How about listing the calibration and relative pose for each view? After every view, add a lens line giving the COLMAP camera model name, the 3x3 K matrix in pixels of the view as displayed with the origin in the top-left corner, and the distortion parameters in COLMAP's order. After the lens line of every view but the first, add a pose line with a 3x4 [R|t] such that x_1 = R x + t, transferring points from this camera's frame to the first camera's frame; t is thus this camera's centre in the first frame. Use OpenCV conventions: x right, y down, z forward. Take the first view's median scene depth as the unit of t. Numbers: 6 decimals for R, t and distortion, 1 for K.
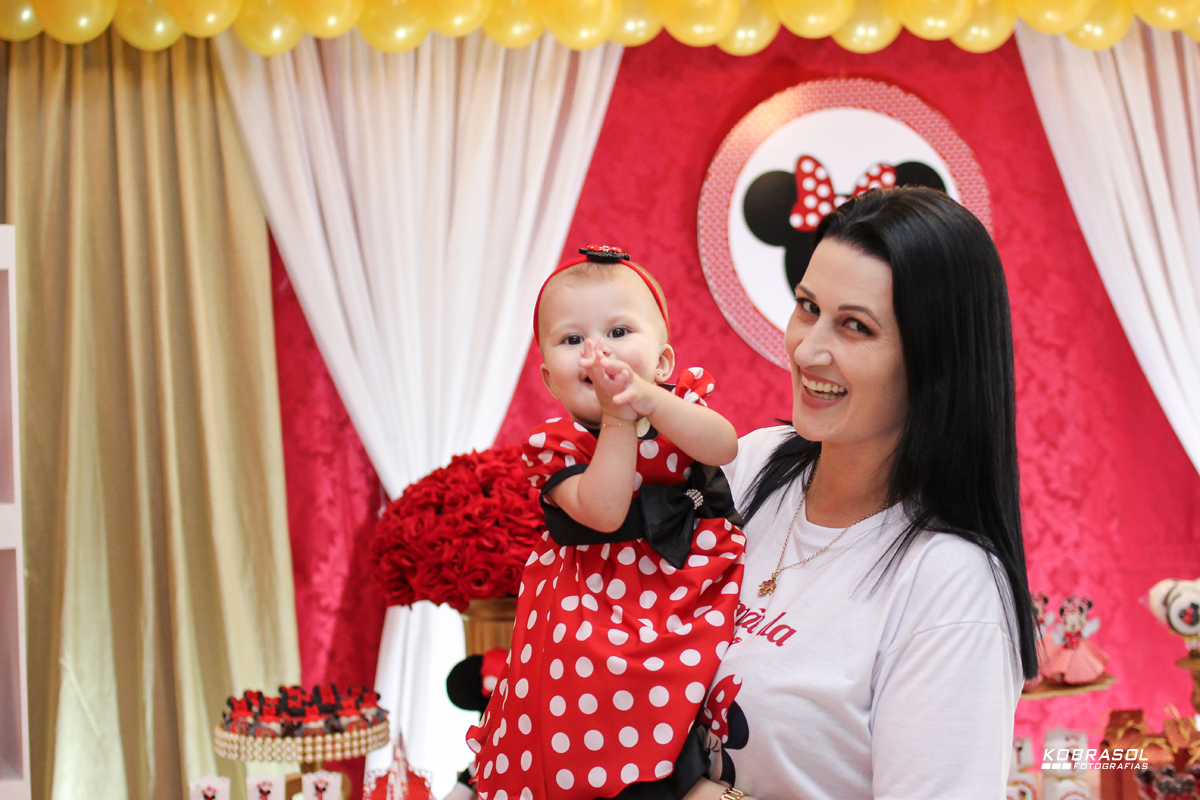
lens RADIAL K [[1937.4, 0, 600.0], [0, 1937.4, 400.0], [0, 0, 1]] dist [-0.070380, -0.011387]
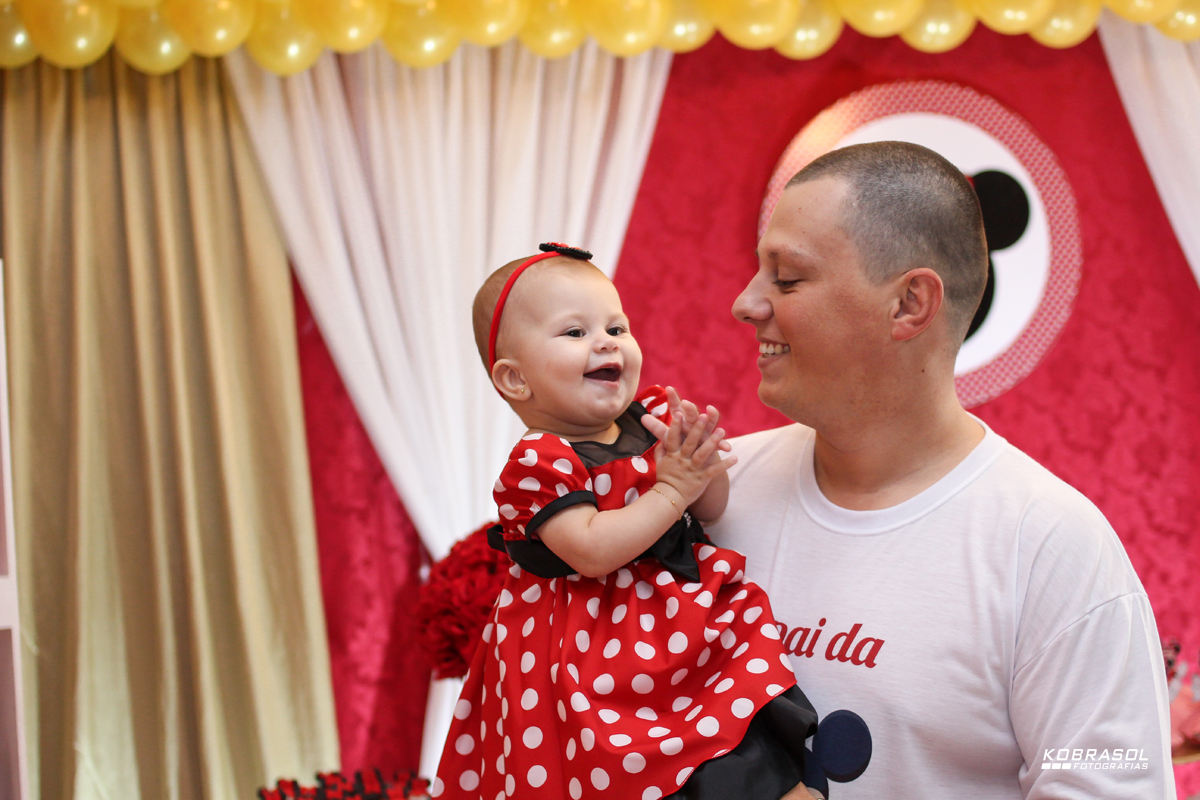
lens RADIAL K [[1937.4, 0, 600.0], [0, 1937.4, 400.0], [0, 0, 1]] dist [-0.070380, -0.011387]
pose [[0.999409, -0.031520, -0.013703, -0.014563], [0.031175, 0.999209, -0.024688, 0.002420], [0.014470, 0.024246, 0.999601, 0.088703]]
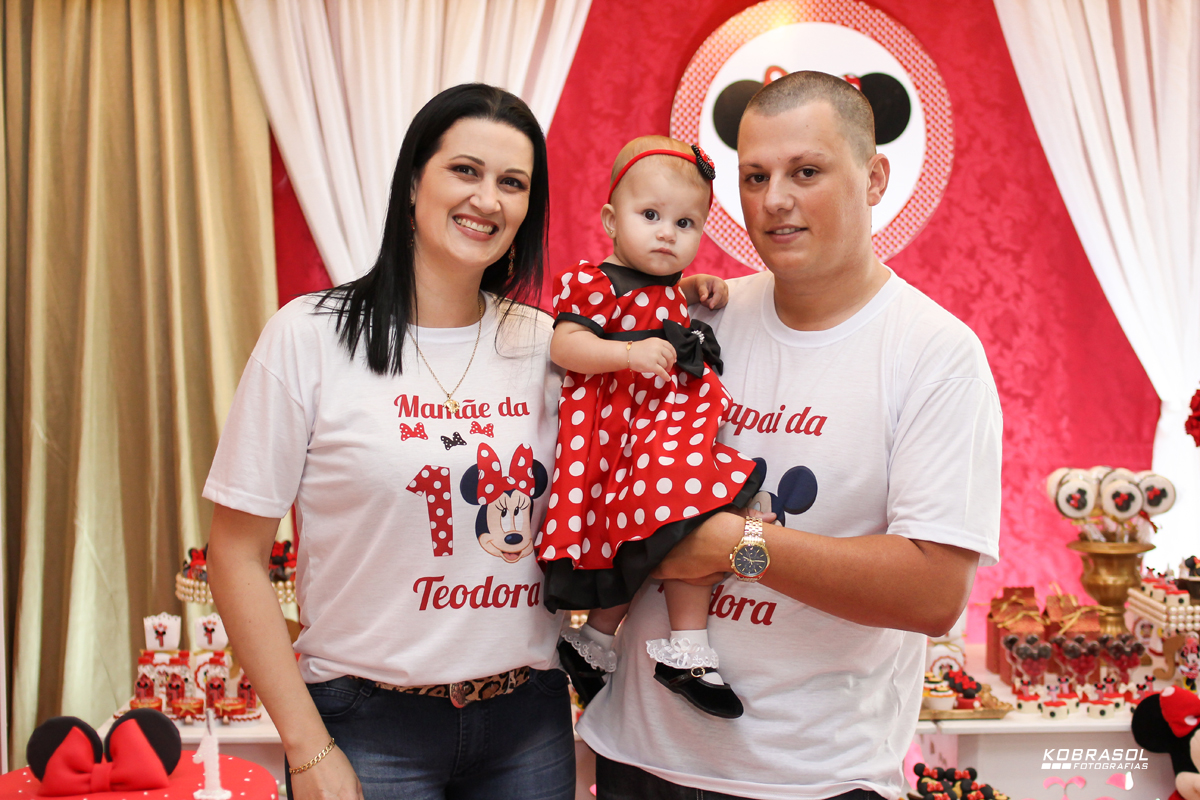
lens RADIAL K [[1937.4, 0, 600.0], [0, 1937.4, 400.0], [0, 0, 1]] dist [-0.070380, -0.011387]
pose [[0.997387, 0.023331, -0.068366, 0.089501], [-0.020216, 0.998741, 0.045919, 0.009488], [0.069351, -0.044417, 0.996603, -0.069957]]
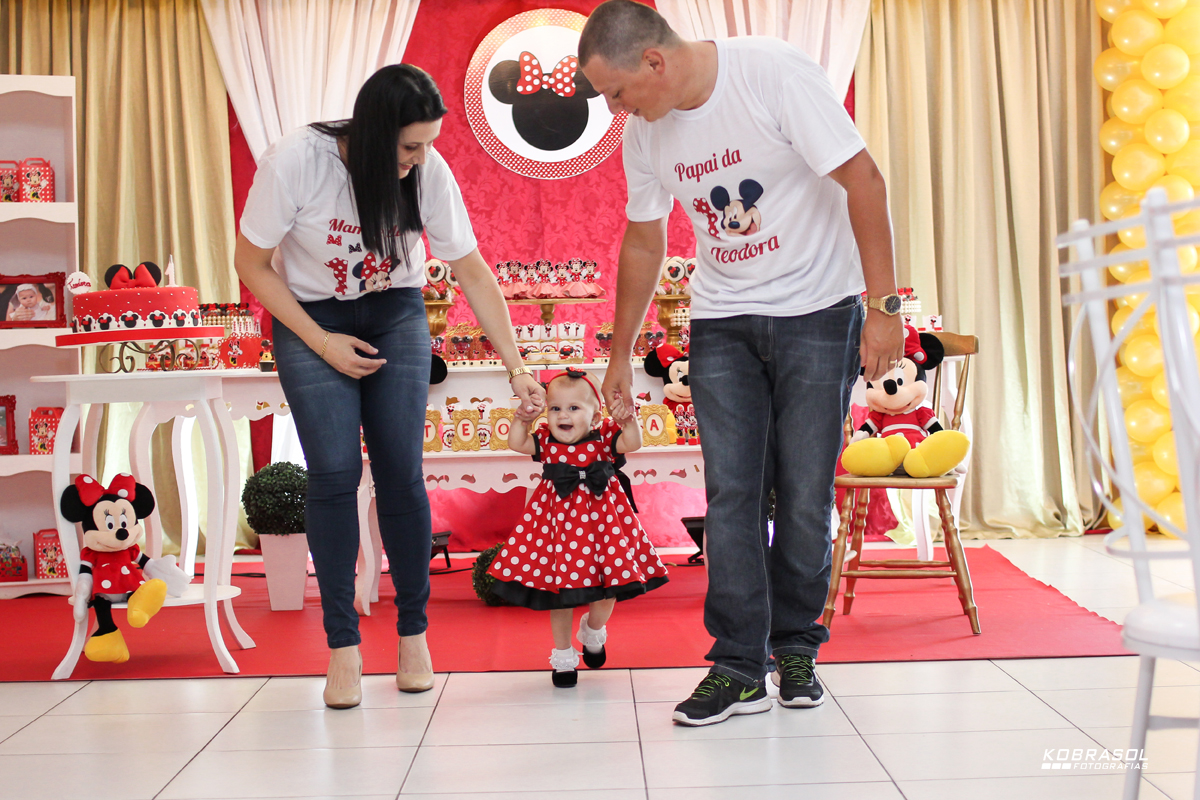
lens RADIAL K [[2006.2, 0, 557.3], [0, 2006.2, 401.0], [0, 0, 1]] dist [-0.049887, 0.010472]
pose [[0.994069, 0.008343, -0.108427, 0.344886], [-0.006481, 0.999826, 0.017514, 0.165261], [0.108555, -0.016708, 0.993950, -0.849990]]
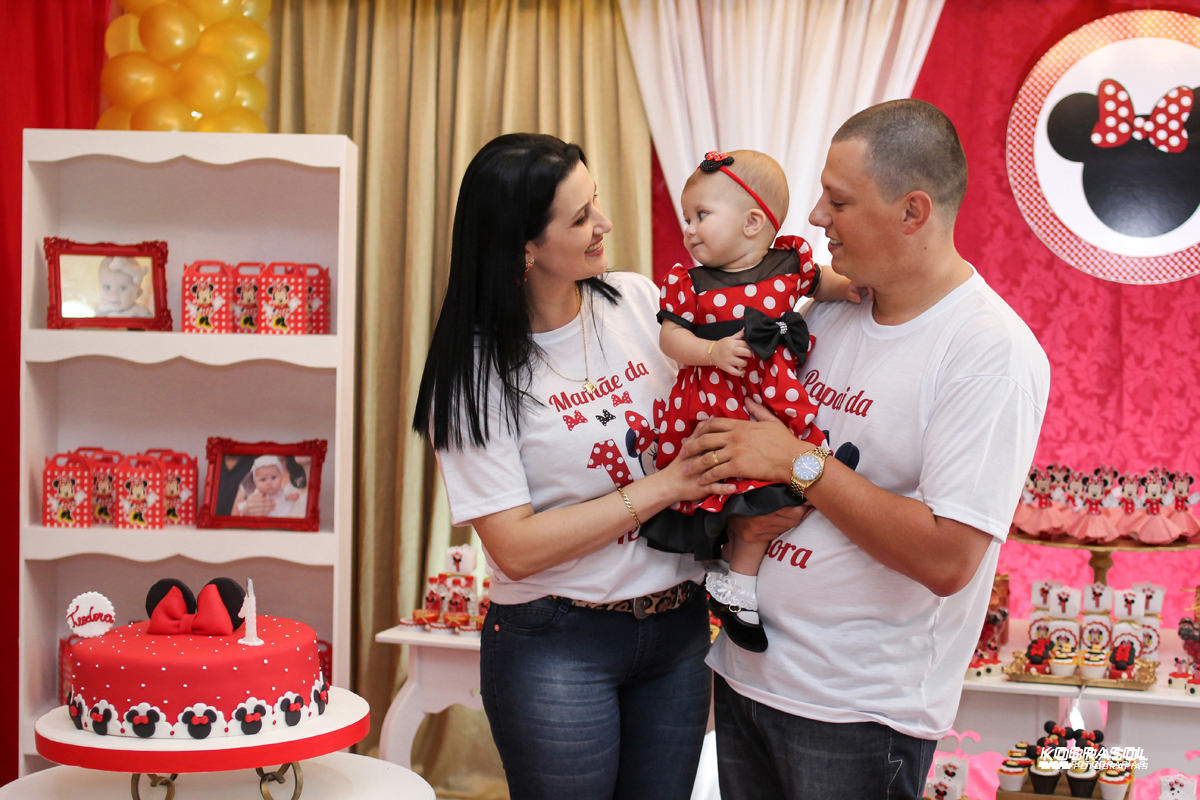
lens RADIAL K [[1937.4, 0, 600.0], [0, 1937.4, 400.0], [0, 0, 1]] dist [-0.070380, -0.011387]
pose [[0.913518, 0.066608, -0.401308, 0.302601], [-0.046545, 0.997140, 0.059548, 0.005479], [0.404127, -0.035719, 0.914005, -0.143529]]
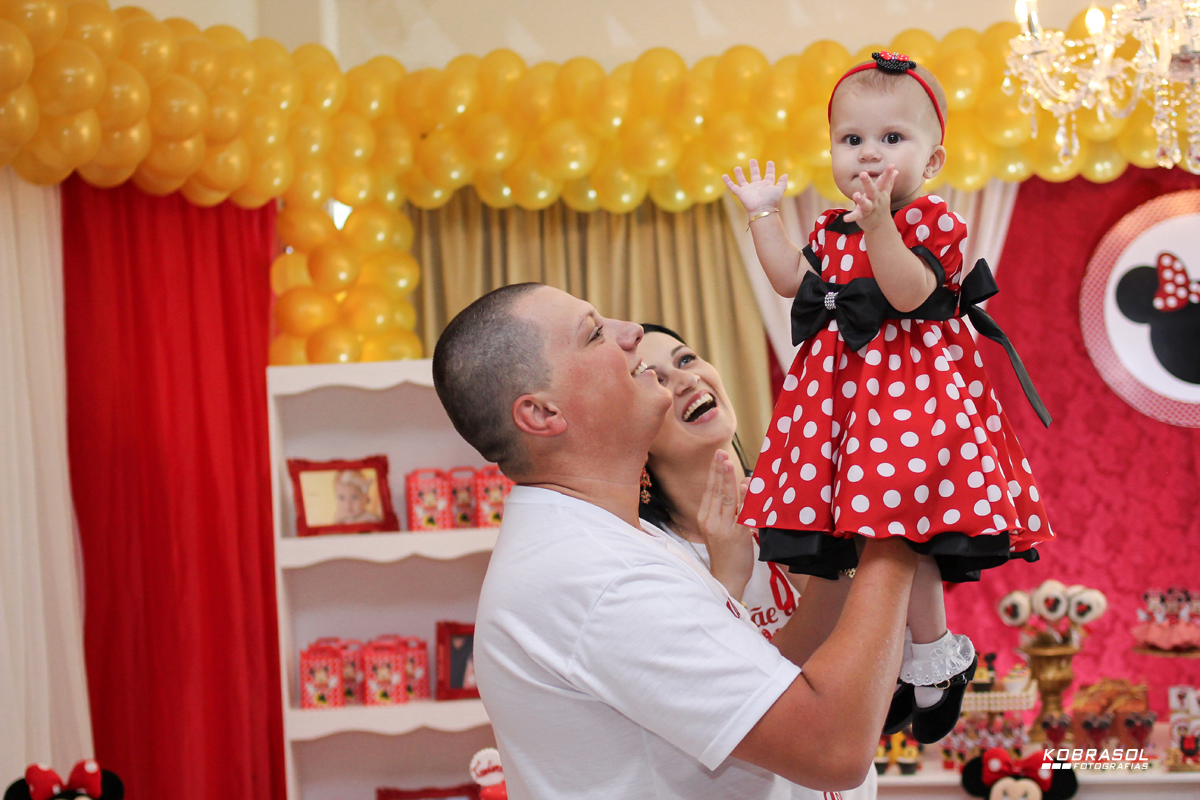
lens RADIAL K [[1937.4, 0, 600.0], [0, 1937.4, 400.0], [0, 0, 1]] dist [-0.070380, -0.011387]
pose [[0.923102, -0.034386, -0.383015, 0.252940], [0.027721, 0.999353, -0.022908, -0.009038], [0.383555, 0.010529, 0.923458, -0.341091]]
